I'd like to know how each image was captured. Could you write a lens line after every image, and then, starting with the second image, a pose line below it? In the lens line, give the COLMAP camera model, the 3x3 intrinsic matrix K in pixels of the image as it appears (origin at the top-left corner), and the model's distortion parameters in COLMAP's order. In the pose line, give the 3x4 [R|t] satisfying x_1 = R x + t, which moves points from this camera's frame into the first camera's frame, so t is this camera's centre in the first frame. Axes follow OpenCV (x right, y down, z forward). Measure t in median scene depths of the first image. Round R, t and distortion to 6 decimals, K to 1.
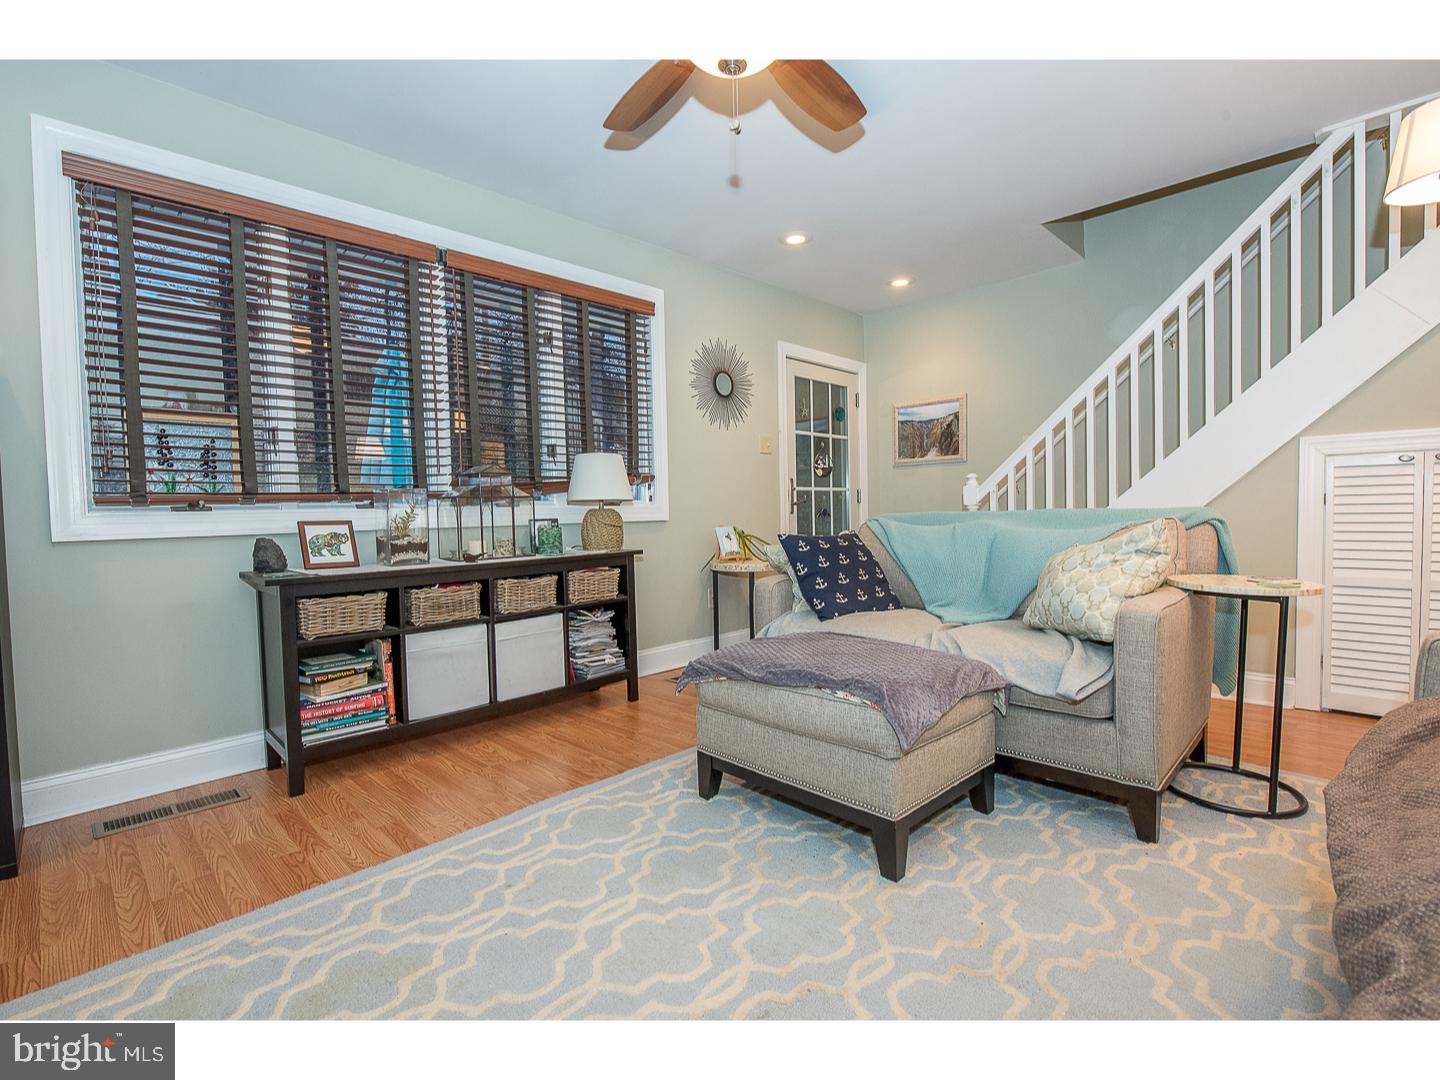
lens RADIAL K [[663.5, 0, 715.6], [0, 663.5, 532.8], [0, 0, 1]] dist [-0.013426, 0.000136]
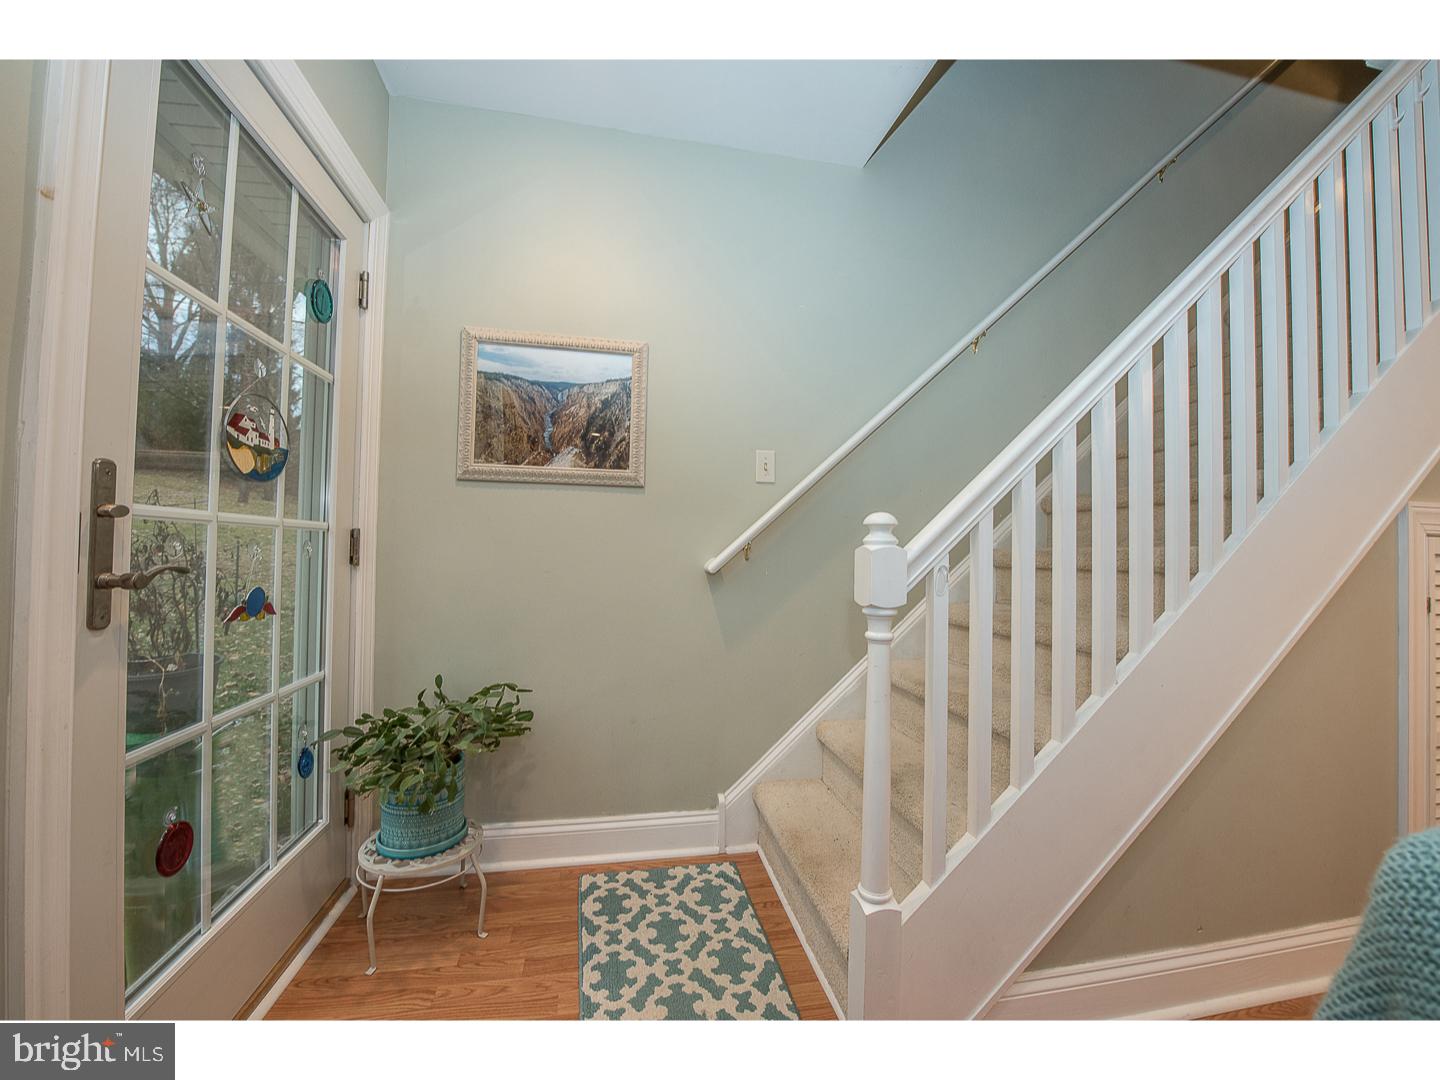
lens RADIAL K [[570.1, 0, 720.0], [0, 570.1, 540.0], [0, 0, 1]] dist [-0.020137, -0.000121]
pose [[0.563596, 0.051249, 0.824459, 0.101040], [-0.001772, 0.998146, -0.060834, -0.057390], [-0.826048, 0.032825, 0.562642, 0.930159]]
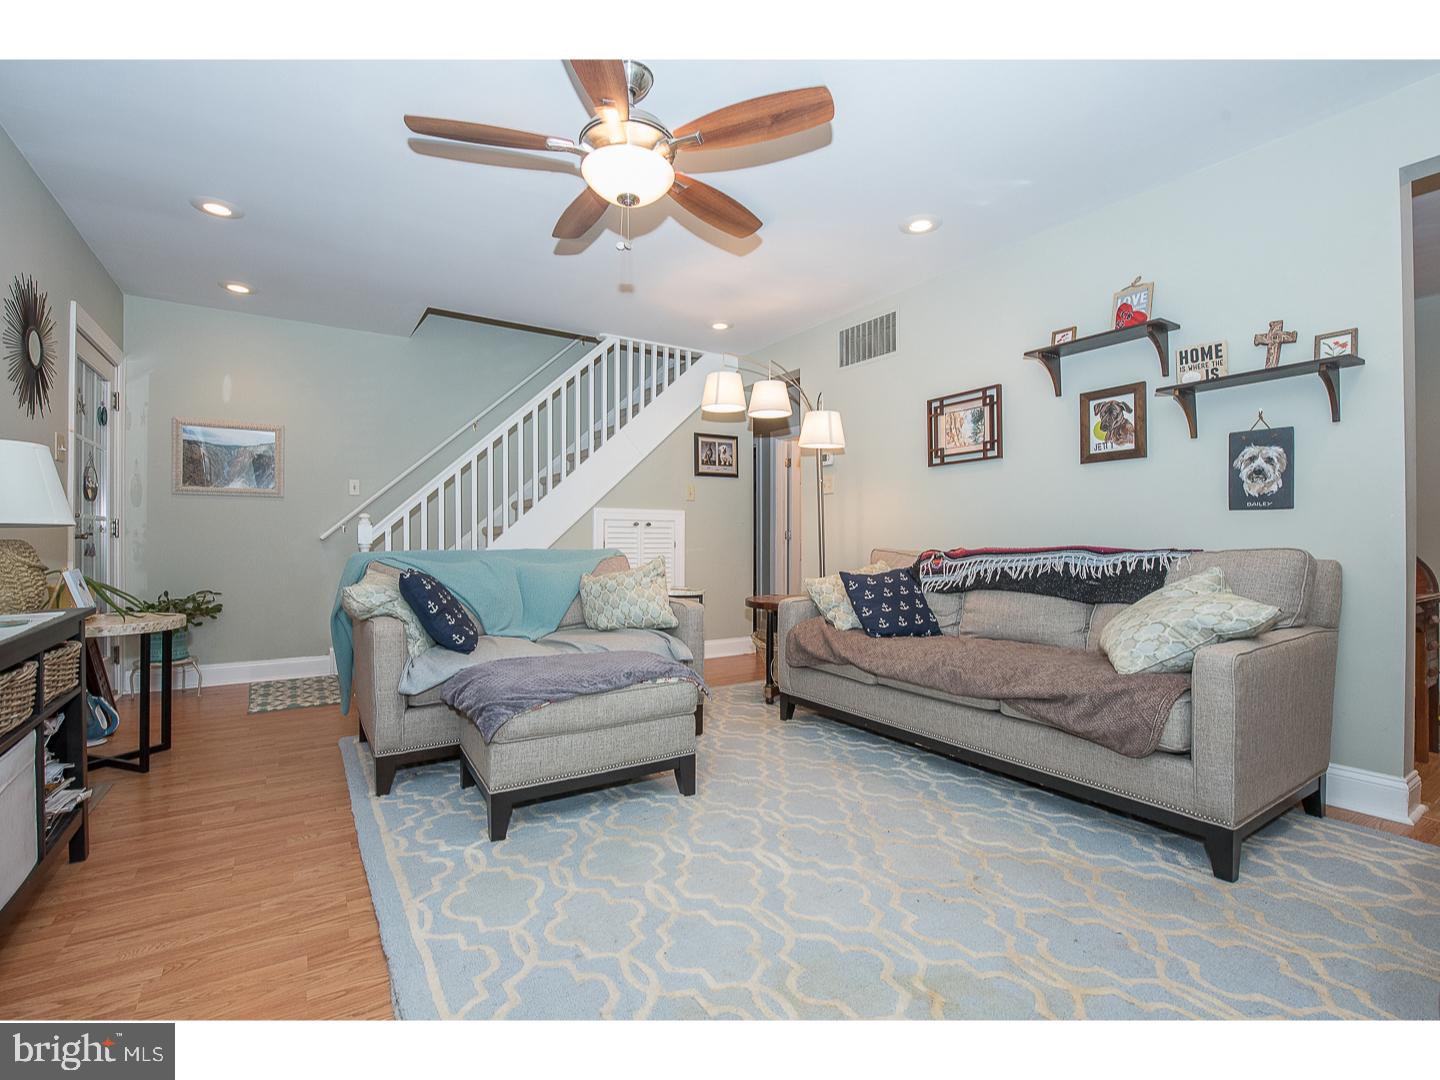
lens RADIAL K [[650.8, 0, 720.0], [0, 650.8, 540.0], [0, 0, 1]] dist [-0.016675, -0.000061]
pose [[0.200014, 0.026230, 0.979442, -0.504078], [0.026381, 0.999135, -0.032145, -0.001584], [-0.979438, 0.032268, 0.199149, 0.267036]]
